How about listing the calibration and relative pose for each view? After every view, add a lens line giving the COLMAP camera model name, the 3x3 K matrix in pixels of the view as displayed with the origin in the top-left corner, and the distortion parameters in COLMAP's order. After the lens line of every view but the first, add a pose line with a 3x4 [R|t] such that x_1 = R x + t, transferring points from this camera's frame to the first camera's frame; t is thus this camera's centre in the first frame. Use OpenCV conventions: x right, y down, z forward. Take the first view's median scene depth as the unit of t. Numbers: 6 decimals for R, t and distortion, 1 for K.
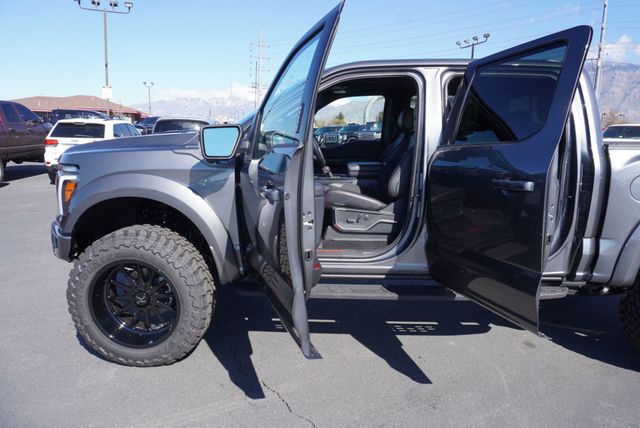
lens RADIAL K [[429.0, 0, 320.6], [0, 429.0, 187.5], [0, 0, 1]] dist [-0.067144, 0.043507]
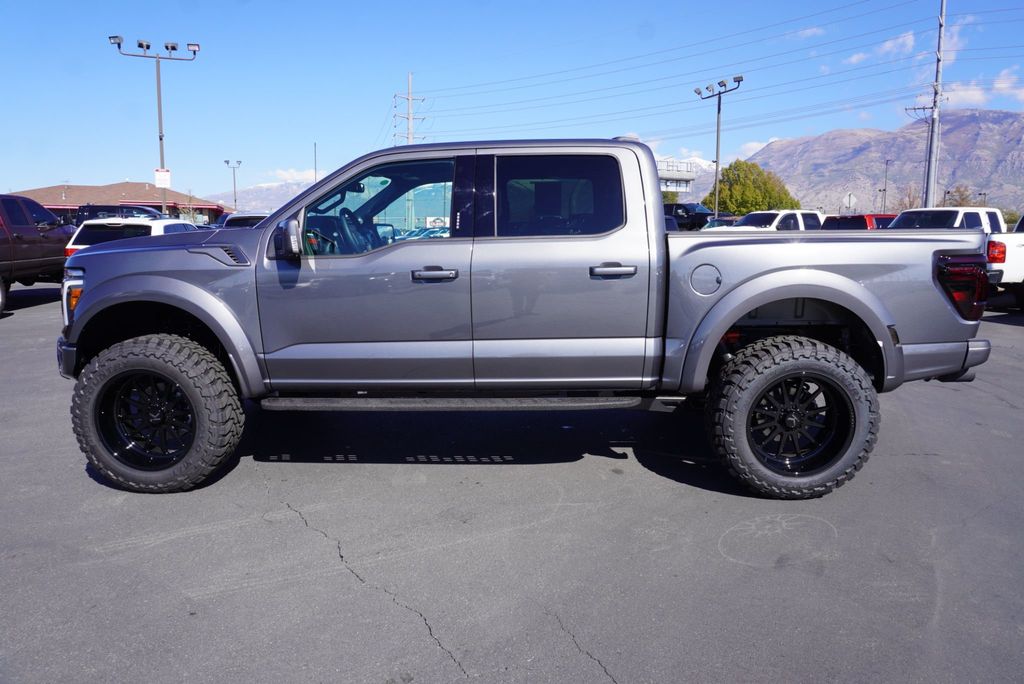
lens RADIAL K [[682.8, 0, 511.4], [0, 682.8, 299.4], [0, 0, 1]] dist [-0.050443, 0.035824]
pose [[0.999759, -0.021551, -0.004078, 0.333457], [0.021417, 0.999304, -0.030557, 0.074486], [0.004733, 0.030463, 0.999525, -0.421340]]
